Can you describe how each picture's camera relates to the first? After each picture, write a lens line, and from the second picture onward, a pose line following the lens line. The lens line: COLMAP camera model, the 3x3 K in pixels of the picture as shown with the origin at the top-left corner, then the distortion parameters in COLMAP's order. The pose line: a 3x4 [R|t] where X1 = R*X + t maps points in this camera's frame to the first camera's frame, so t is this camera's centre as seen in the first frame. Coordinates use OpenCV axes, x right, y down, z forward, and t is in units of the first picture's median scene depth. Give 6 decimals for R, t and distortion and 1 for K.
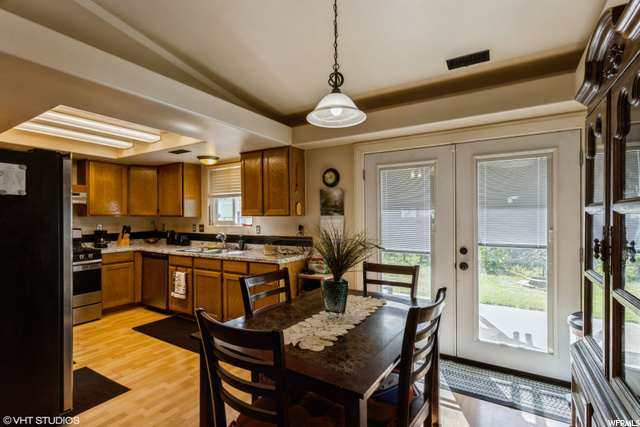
lens RADIAL K [[304.8, 0, 318.2], [0, 304.8, 215.7], [0, 0, 1]] dist [0.005601, 0.001166]
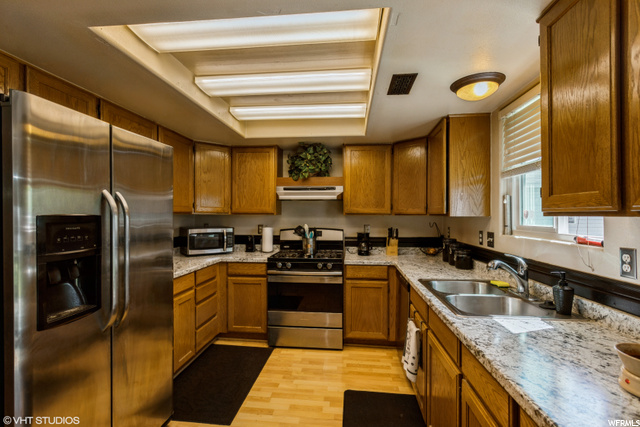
lens RADIAL K [[304.8, 0, 315.2], [0, 304.8, 215.5], [0, 0, 1]] dist [0.005601, 0.001166]
pose [[0.415699, 0.006305, -0.909481, -0.047248], [-0.001605, 0.999979, 0.006199, -0.001265], [0.909501, -0.001117, 0.415700, 0.561382]]
